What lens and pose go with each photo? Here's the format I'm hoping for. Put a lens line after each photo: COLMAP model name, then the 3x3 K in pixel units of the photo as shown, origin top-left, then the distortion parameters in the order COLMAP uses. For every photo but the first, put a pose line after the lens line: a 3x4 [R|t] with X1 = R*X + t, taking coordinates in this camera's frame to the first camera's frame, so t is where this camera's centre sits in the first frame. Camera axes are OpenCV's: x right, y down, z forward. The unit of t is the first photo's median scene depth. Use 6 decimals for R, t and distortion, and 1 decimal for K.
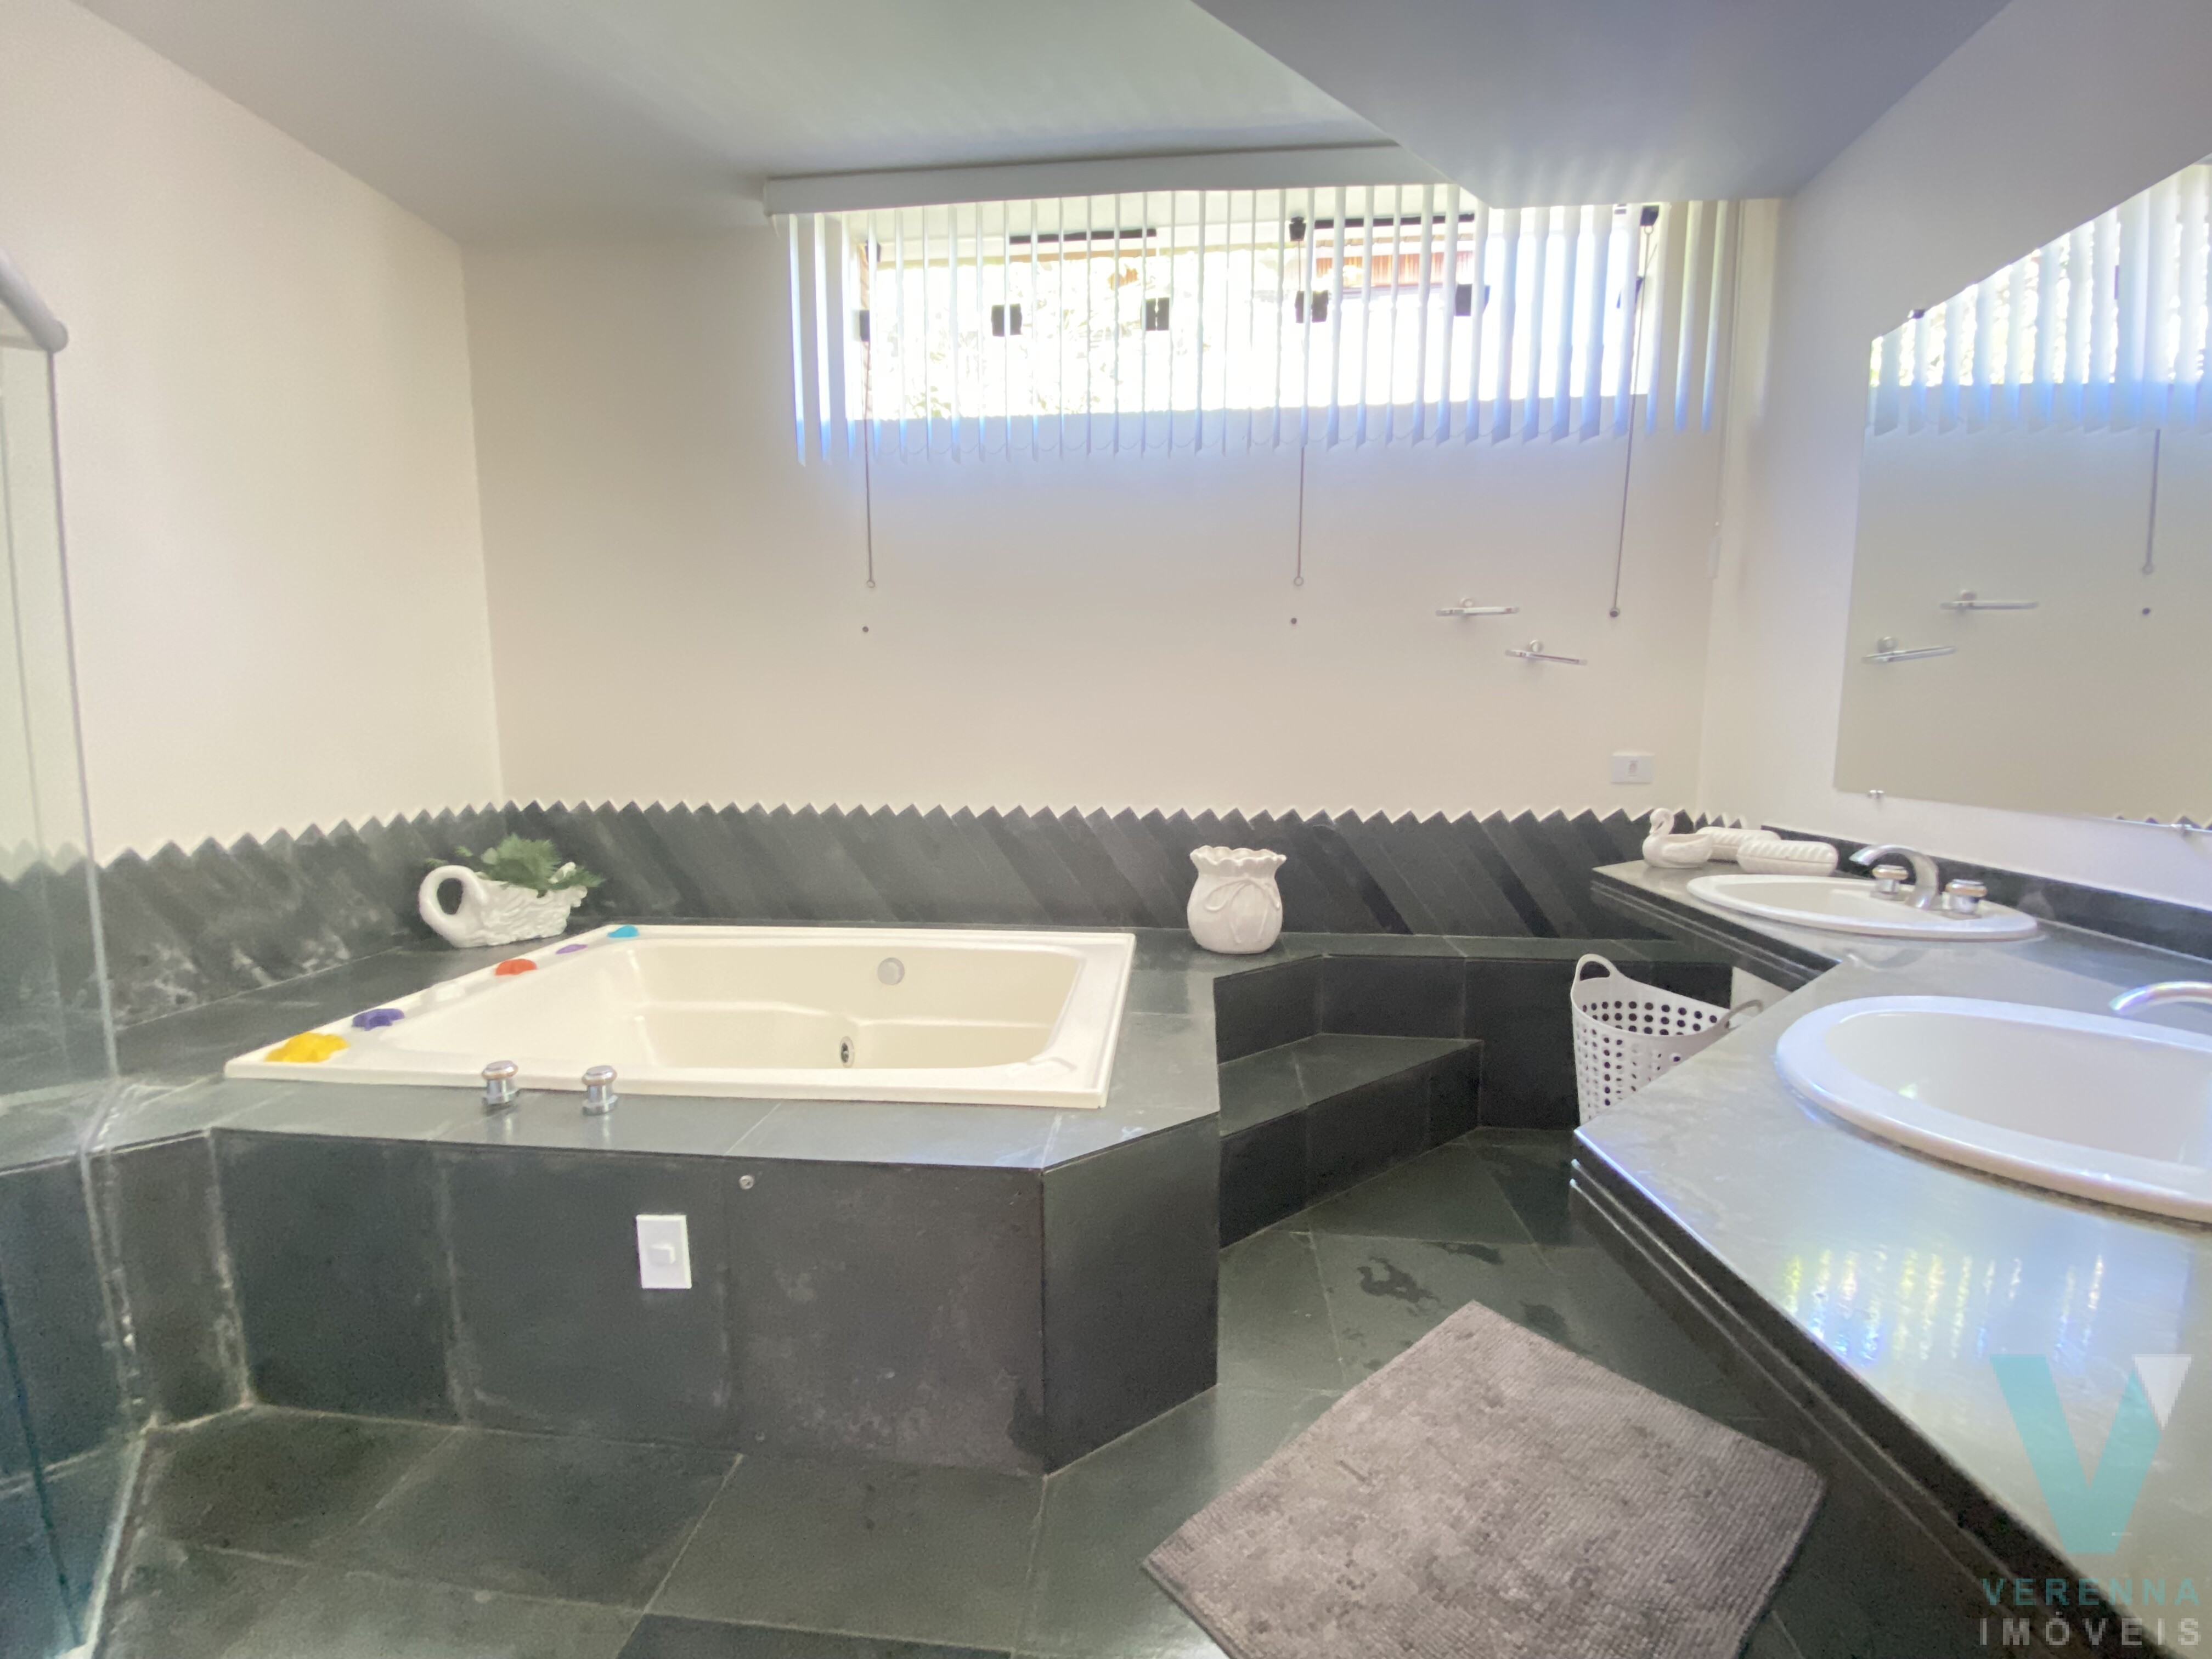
lens RADIAL K [[883.9, 0, 1102.4], [0, 883.9, 830.5], [0, 0, 1]] dist [0.012110, -0.019185]
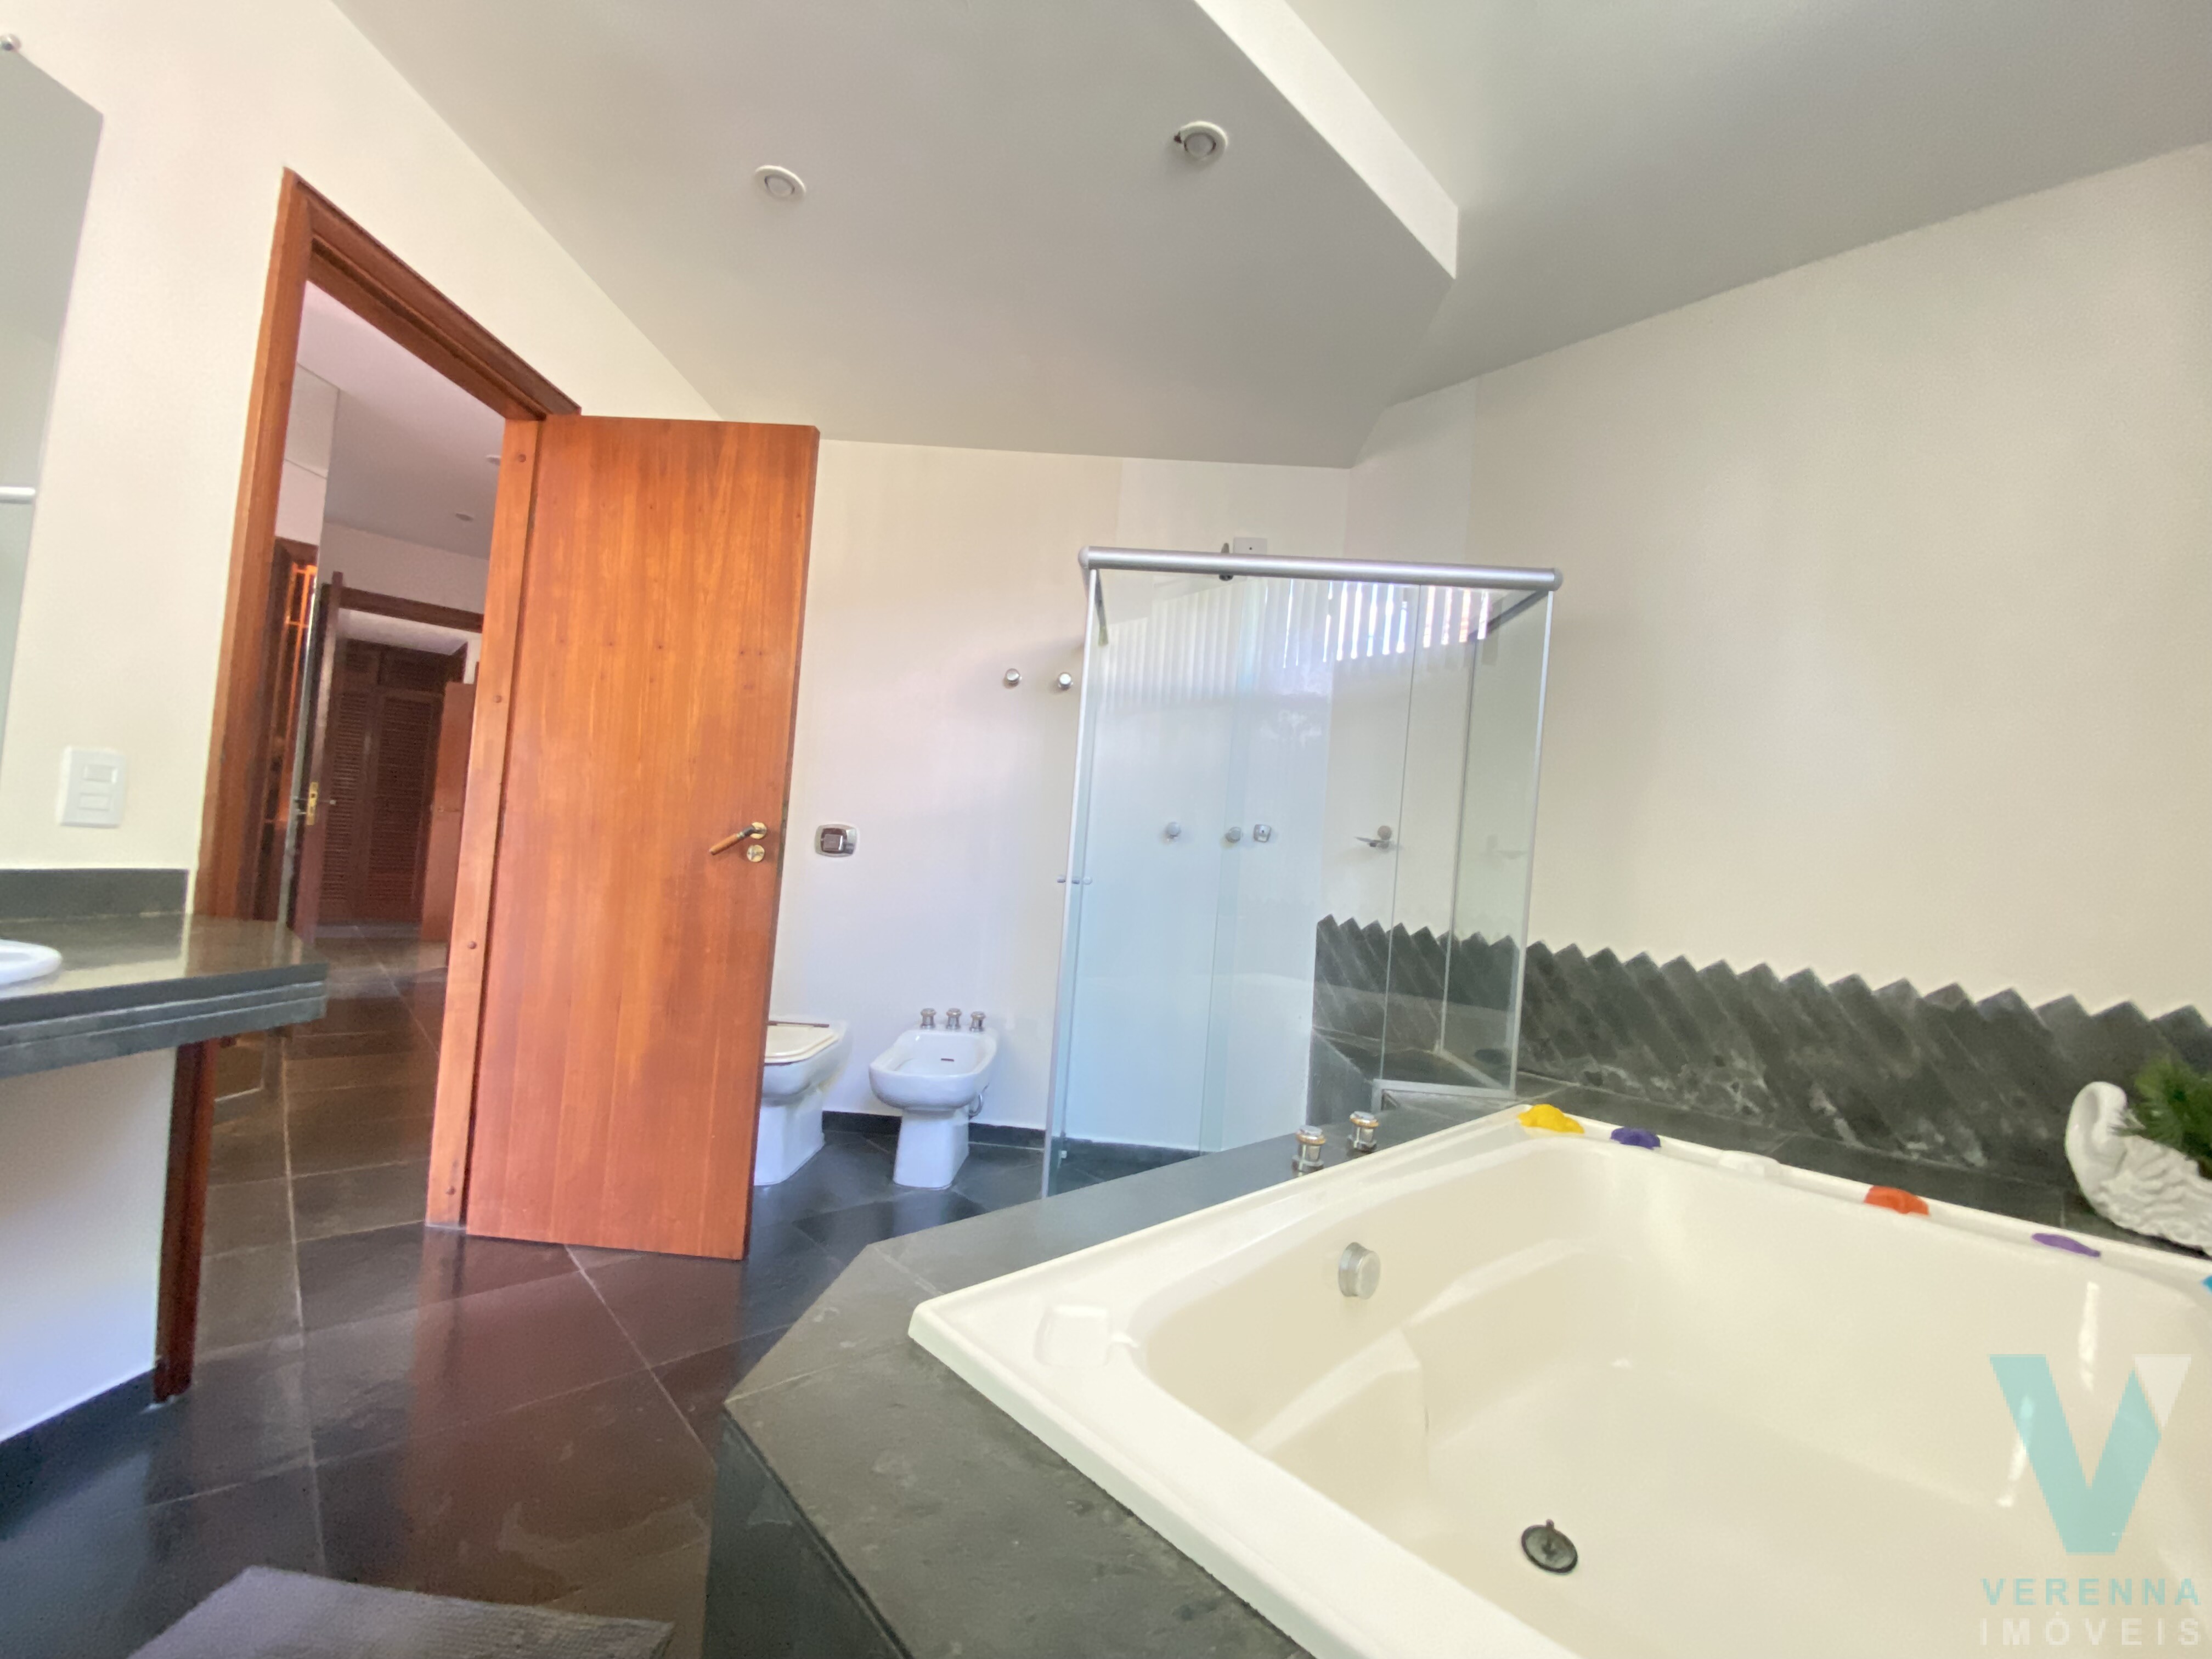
lens RADIAL K [[883.9, 0, 1102.4], [0, 883.9, 830.5], [0, 0, 1]] dist [0.012110, -0.019185]
pose [[-0.643818, -0.072777, -0.761710, 0.275109], [-0.168993, 0.984409, 0.048784, -0.058130], [0.746284, 0.160131, -0.646079, 0.974570]]
